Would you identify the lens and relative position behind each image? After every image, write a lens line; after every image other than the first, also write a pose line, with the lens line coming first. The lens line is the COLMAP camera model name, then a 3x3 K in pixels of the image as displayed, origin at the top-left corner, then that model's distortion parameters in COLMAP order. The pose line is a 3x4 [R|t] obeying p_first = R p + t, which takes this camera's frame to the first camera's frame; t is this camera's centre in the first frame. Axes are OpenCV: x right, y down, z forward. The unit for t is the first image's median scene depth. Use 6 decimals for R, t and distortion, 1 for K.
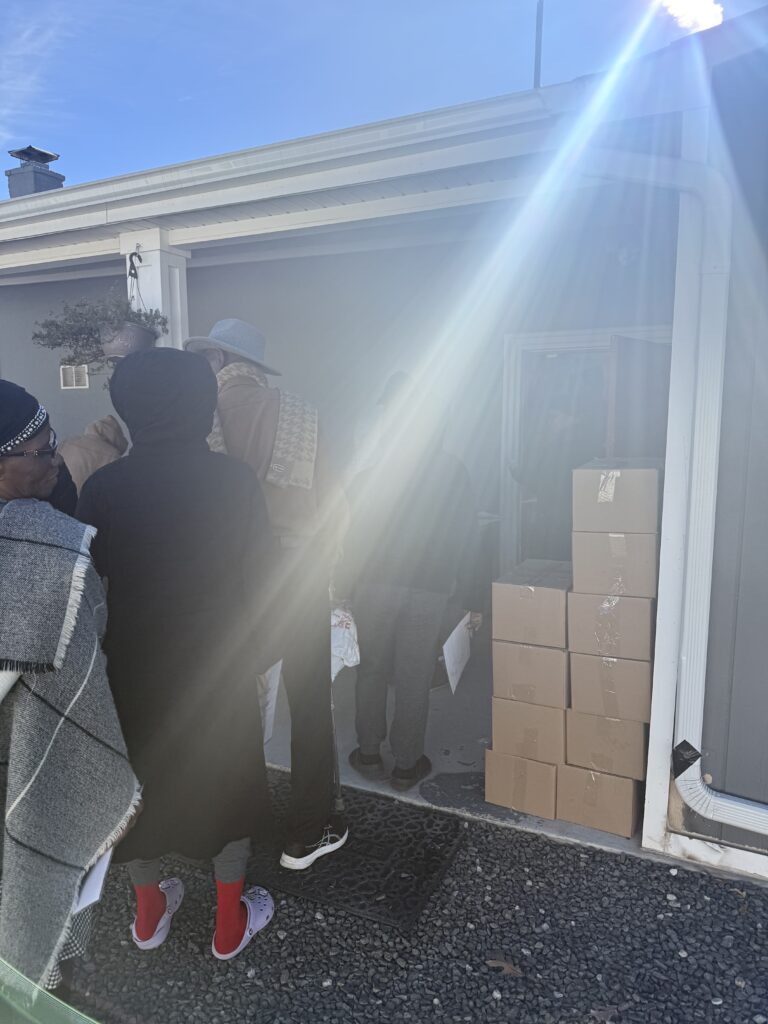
lens RADIAL K [[735.8, 0, 384.0], [0, 735.8, 512.0], [0, 0, 1]] dist [-0.010293, 0.041640]
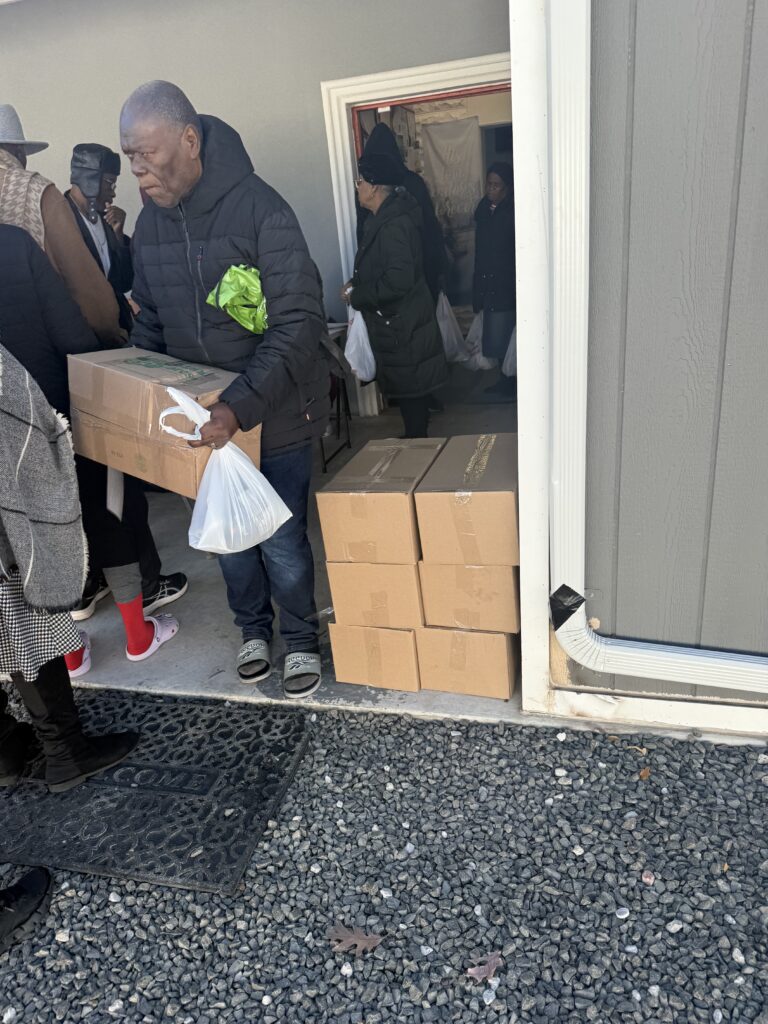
lens RADIAL K [[735.8, 0, 384.0], [0, 735.8, 512.0], [0, 0, 1]] dist [-0.010293, 0.041640]
pose [[0.977045, -0.164287, 0.135623, 0.137273], [0.128157, 0.961816, 0.241840, 0.031670], [-0.170176, -0.218907, 0.960791, 0.320533]]
